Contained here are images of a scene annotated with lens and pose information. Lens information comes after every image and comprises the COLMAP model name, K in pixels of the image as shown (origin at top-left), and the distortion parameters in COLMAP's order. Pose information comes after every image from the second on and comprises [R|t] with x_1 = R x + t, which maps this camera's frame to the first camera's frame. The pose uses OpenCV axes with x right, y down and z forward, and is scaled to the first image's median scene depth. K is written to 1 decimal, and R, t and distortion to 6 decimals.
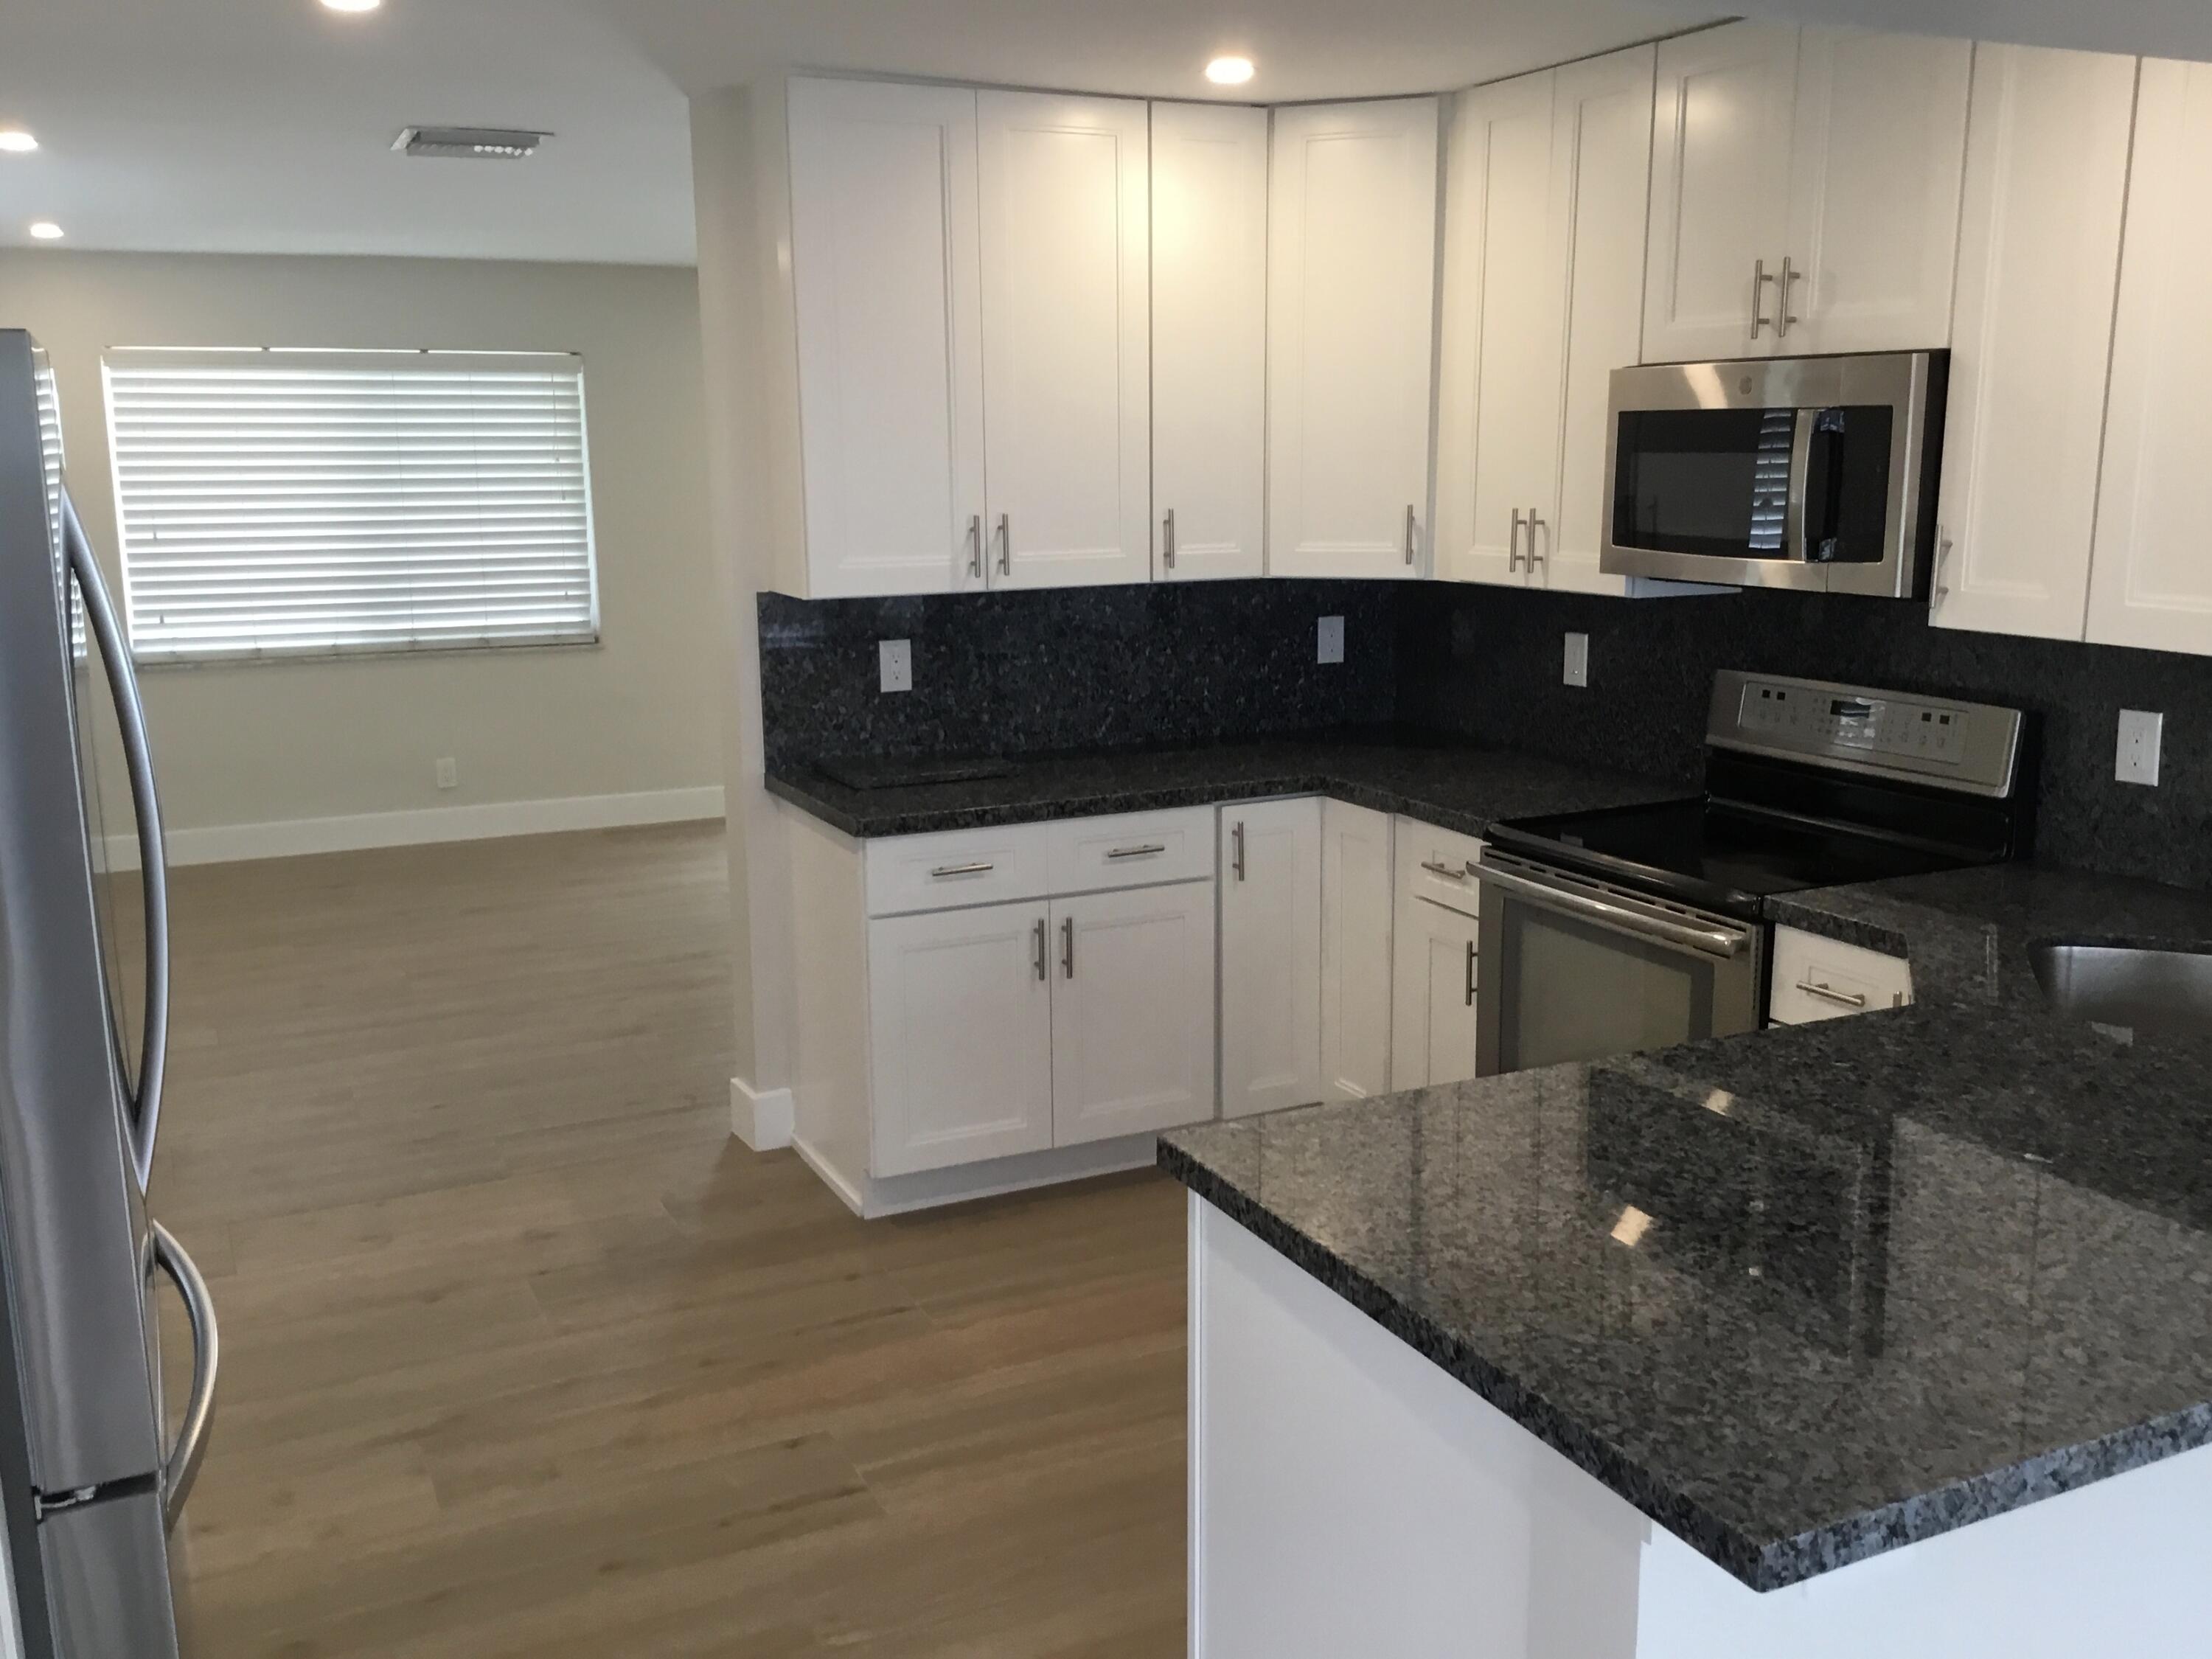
lens RADIAL K [[1993.5, 0, 1091.4], [0, 1993.5, 840.5], [0, 0, 1]] dist [0.104469, -0.179589]
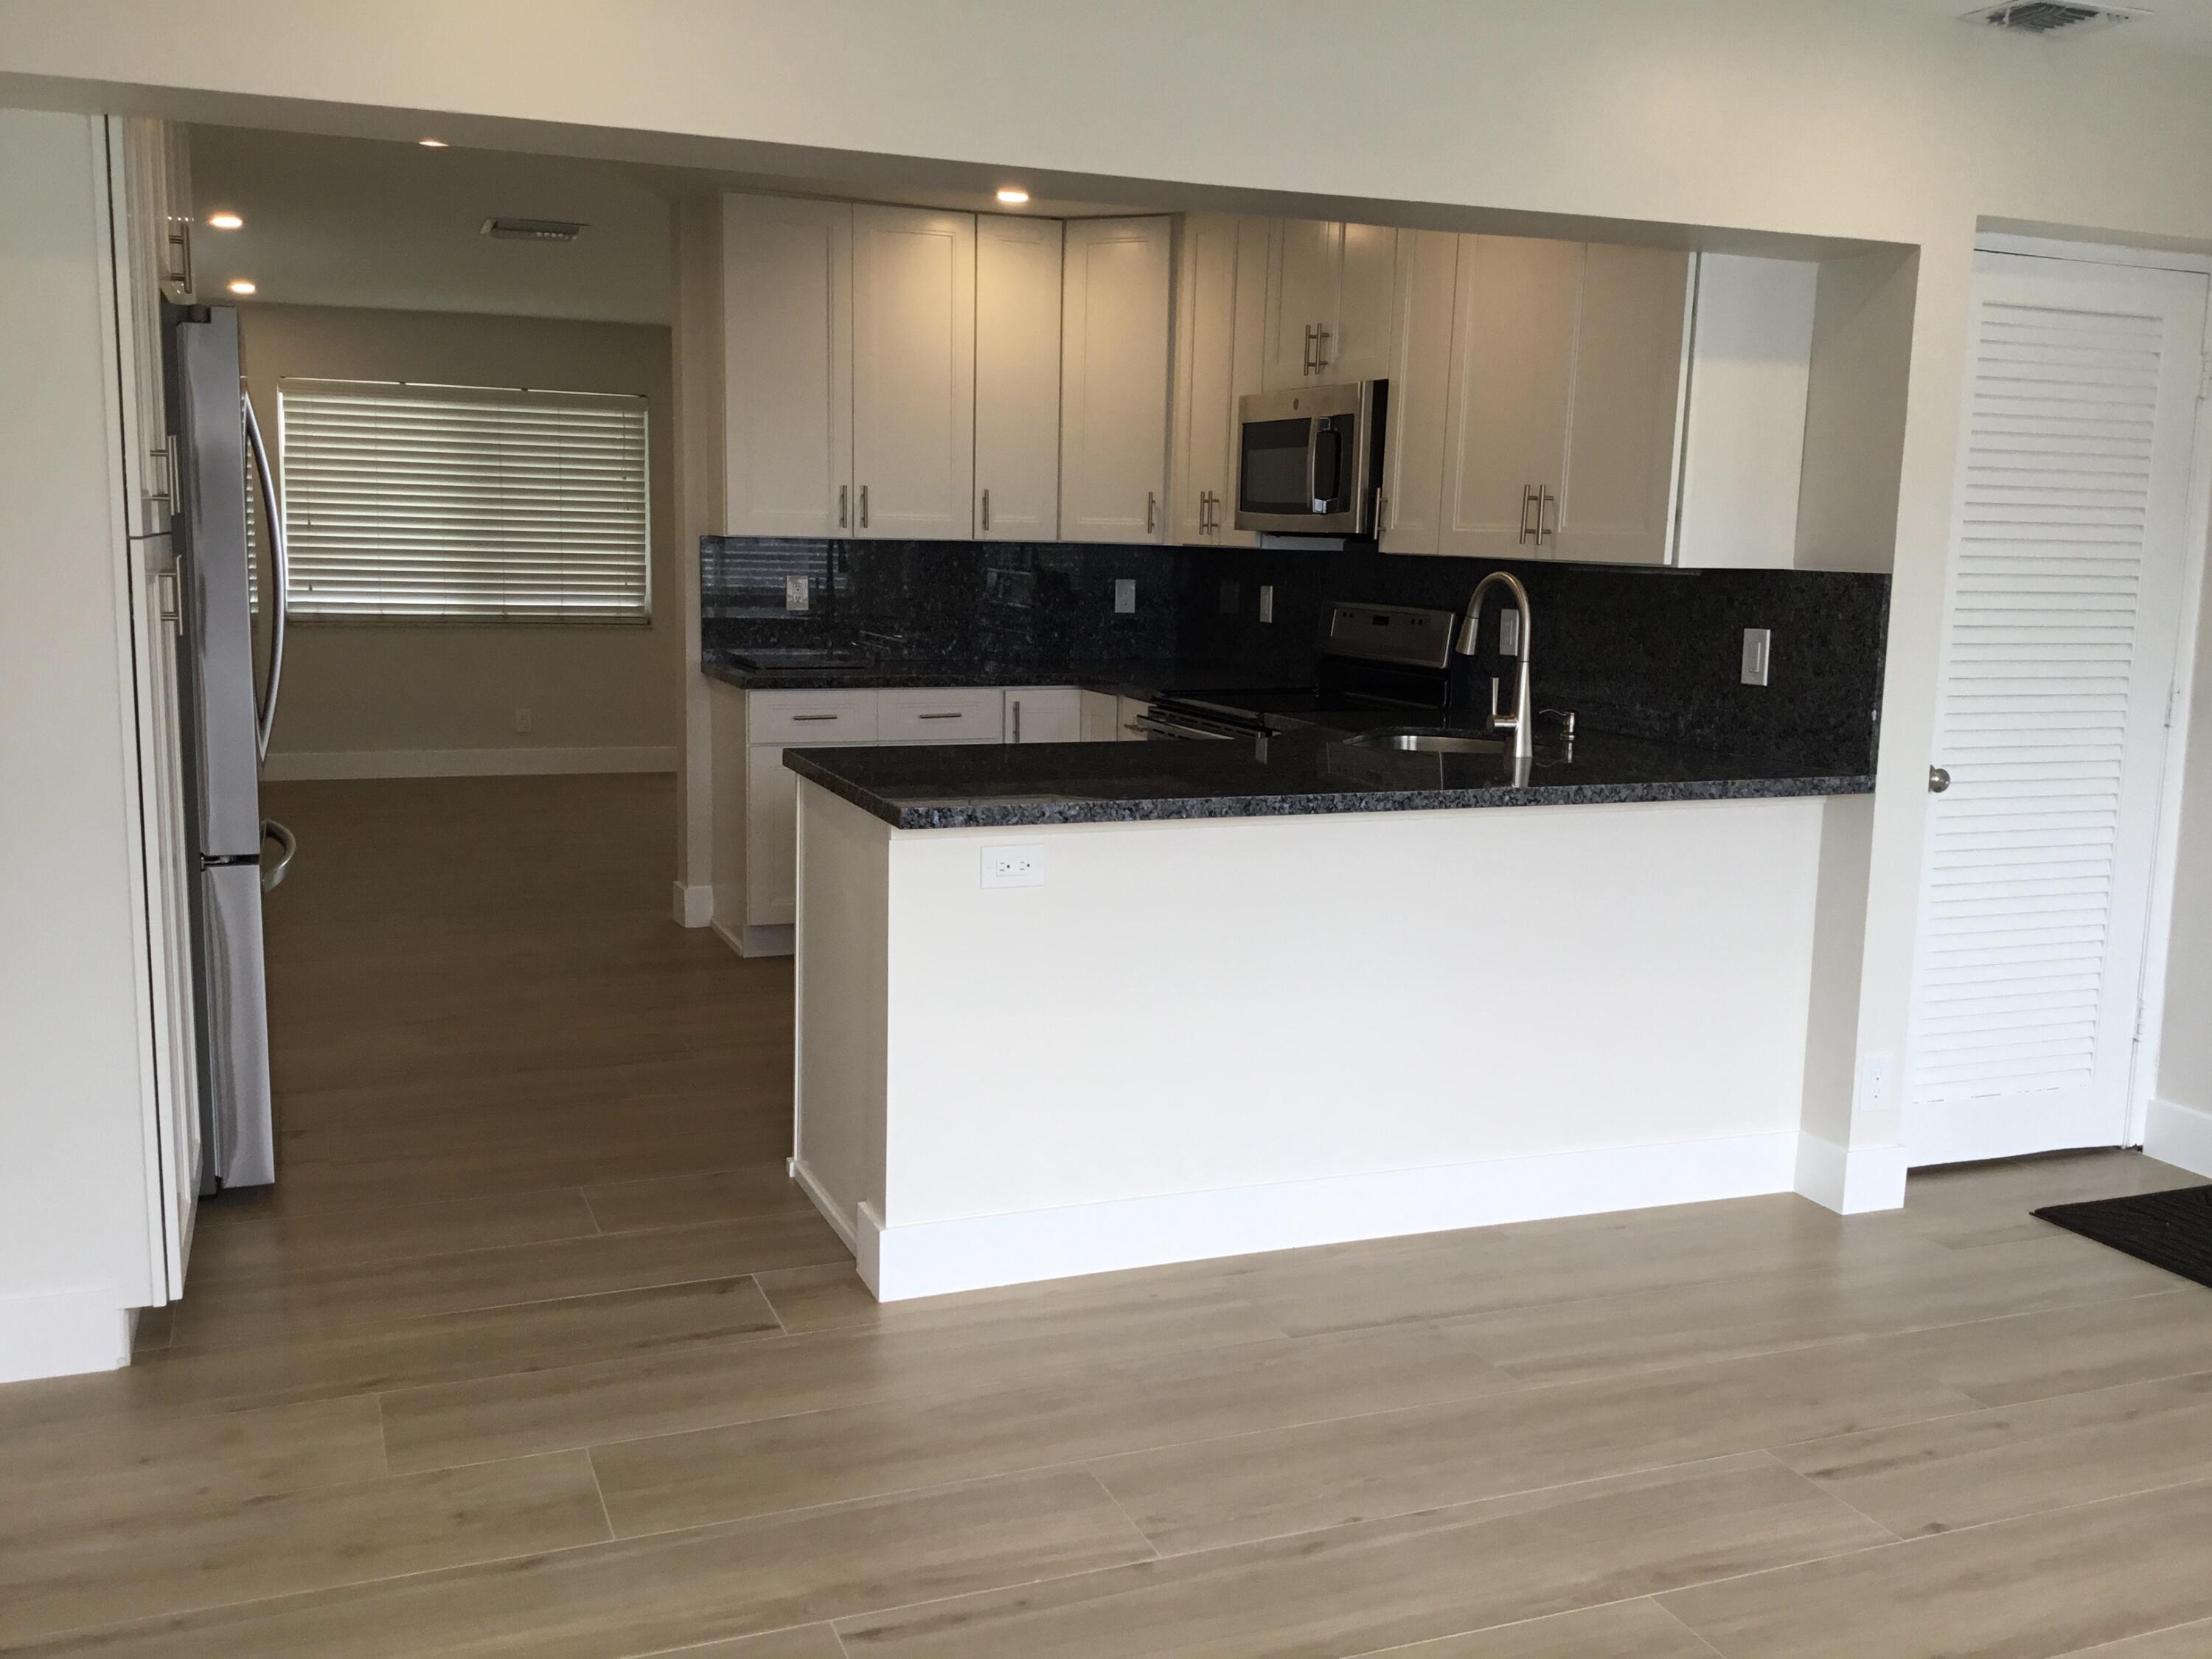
lens RADIAL K [[1993.5, 0, 1102.6], [0, 1993.5, 827.3], [0, 0, 1]] dist [0.104469, -0.179589]
pose [[0.997487, 0.039164, -0.059046, 0.226688], [-0.042041, 0.997948, -0.048287, 0.150400], [0.057034, 0.050648, 0.997087, -0.444908]]
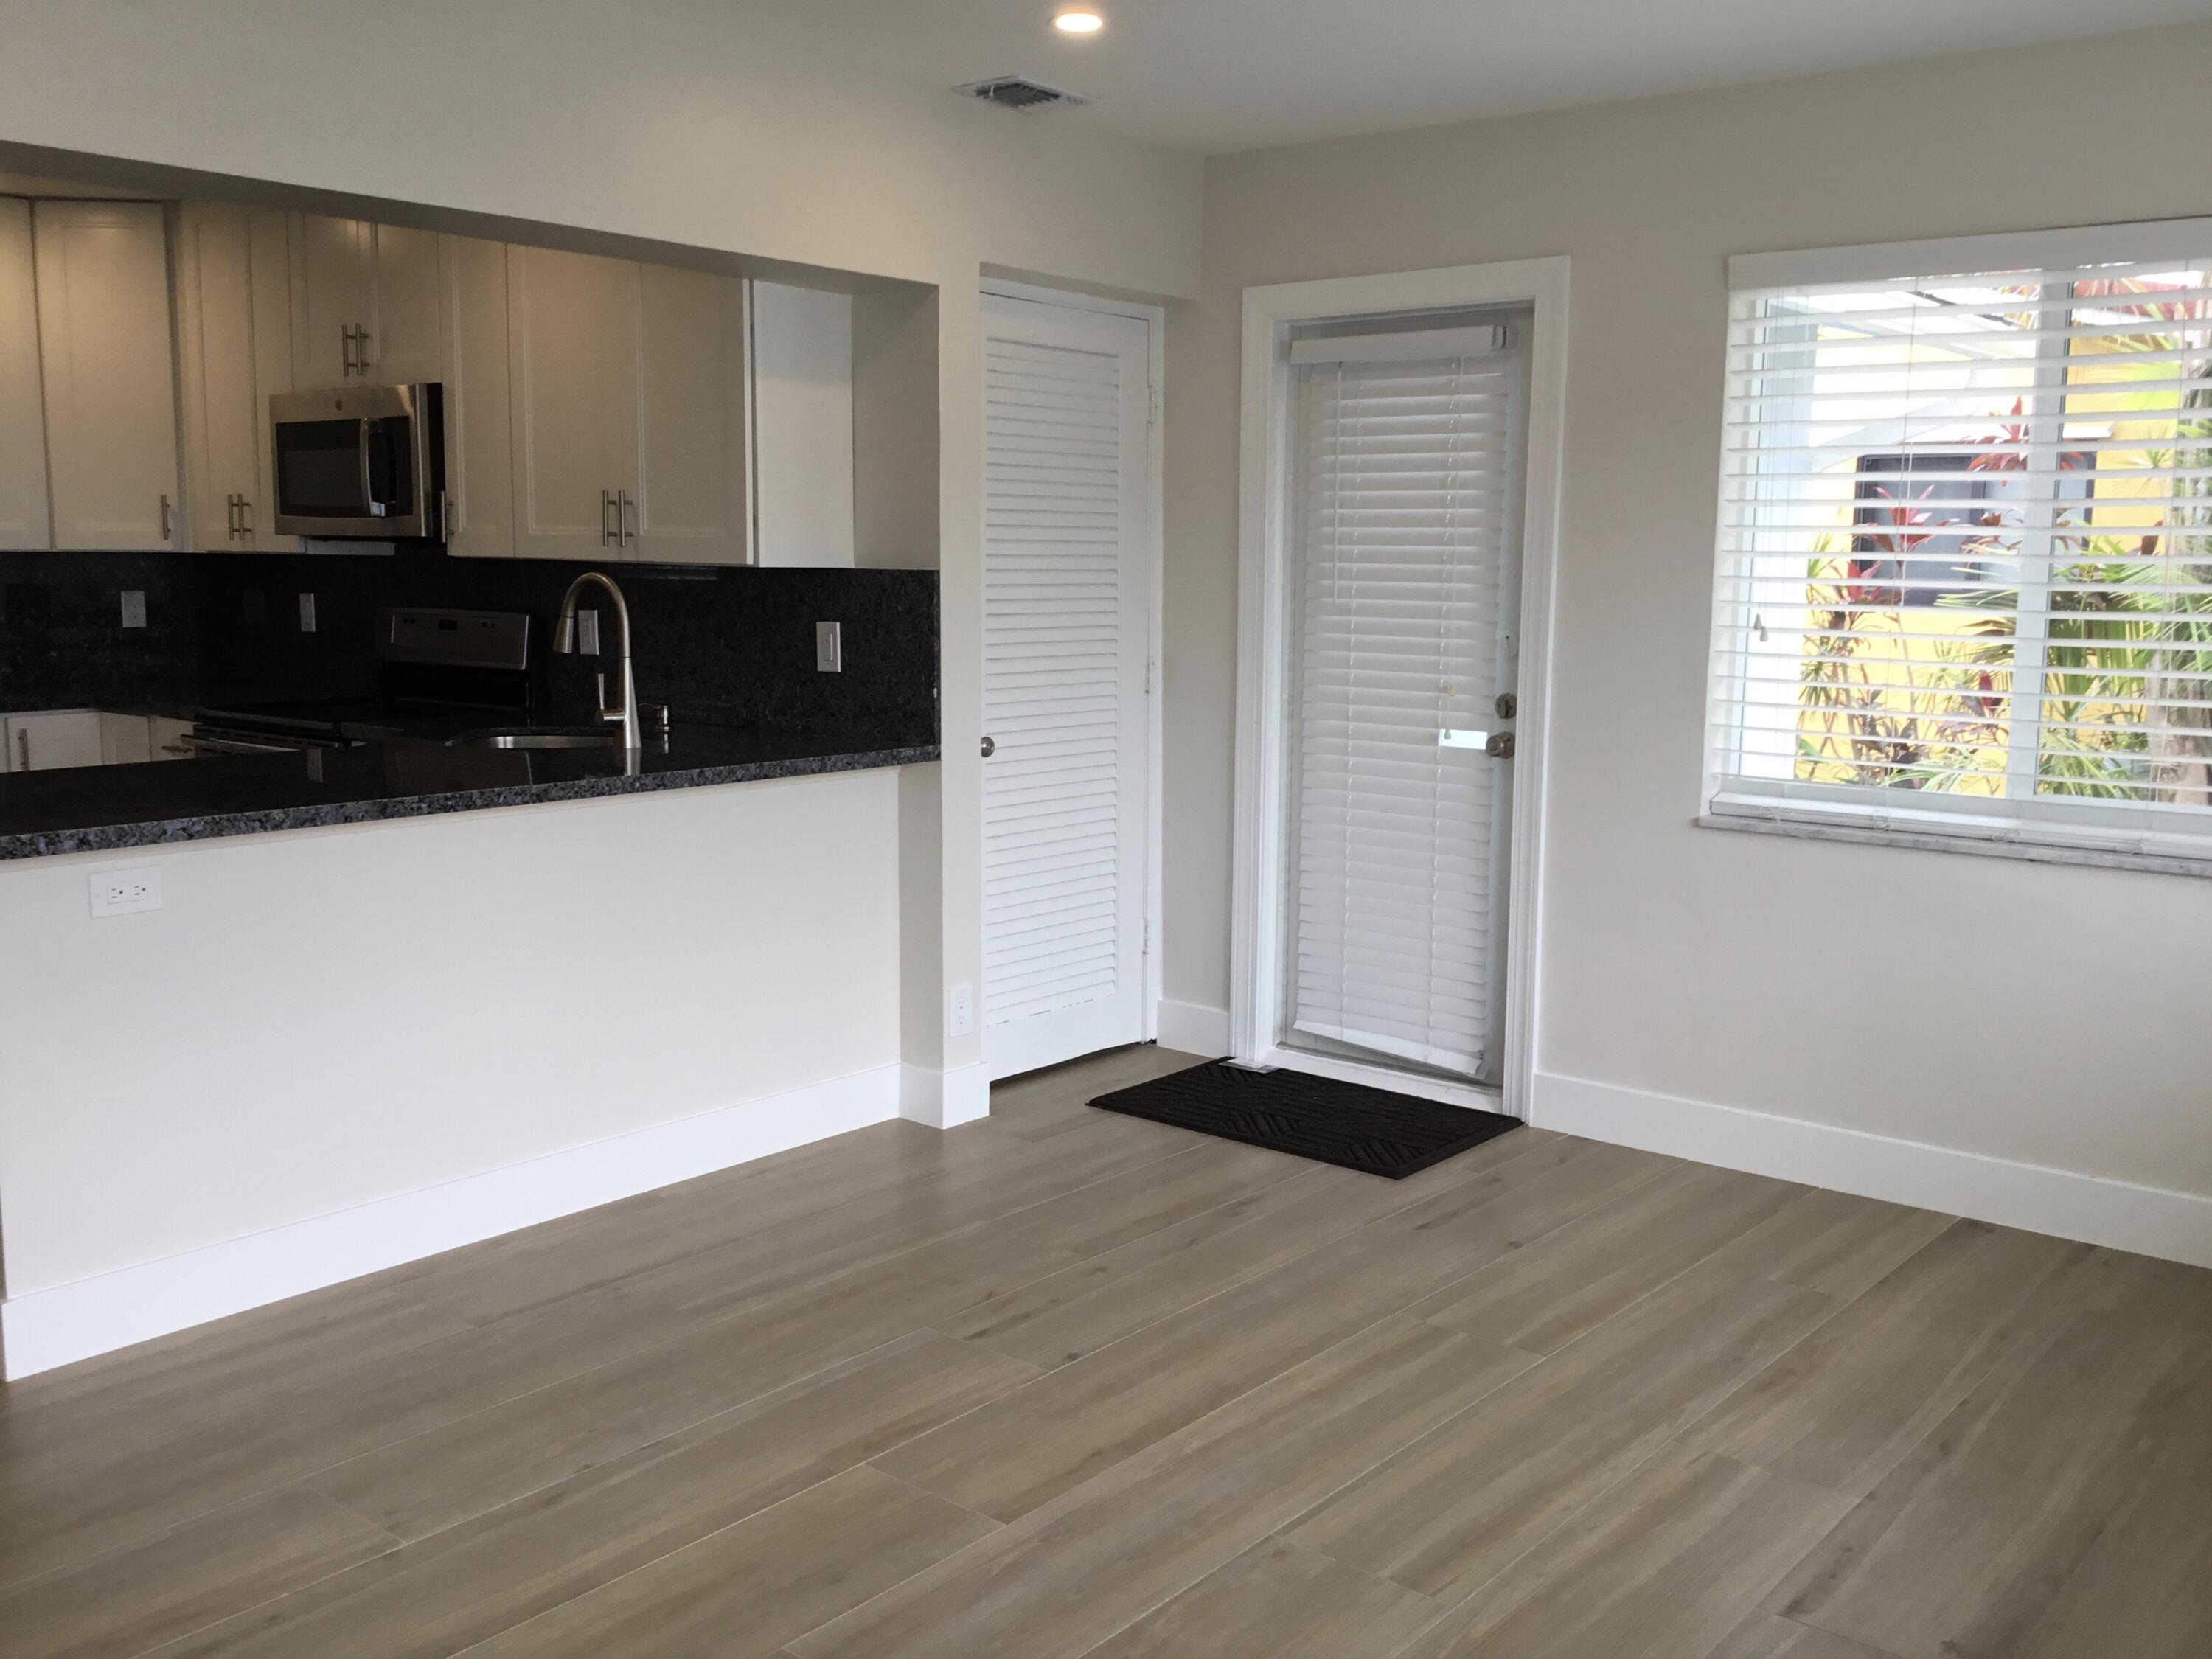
lens RADIAL K [[1993.5, 0, 1112.6], [0, 1993.5, 824.4], [0, 0, 1]] dist [0.104469, -0.179589]
pose [[0.905240, -0.041971, 0.422824, 0.157798], [0.068143, 0.996569, -0.046967, 0.164954], [-0.419402, 0.071329, 0.904994, -0.494728]]
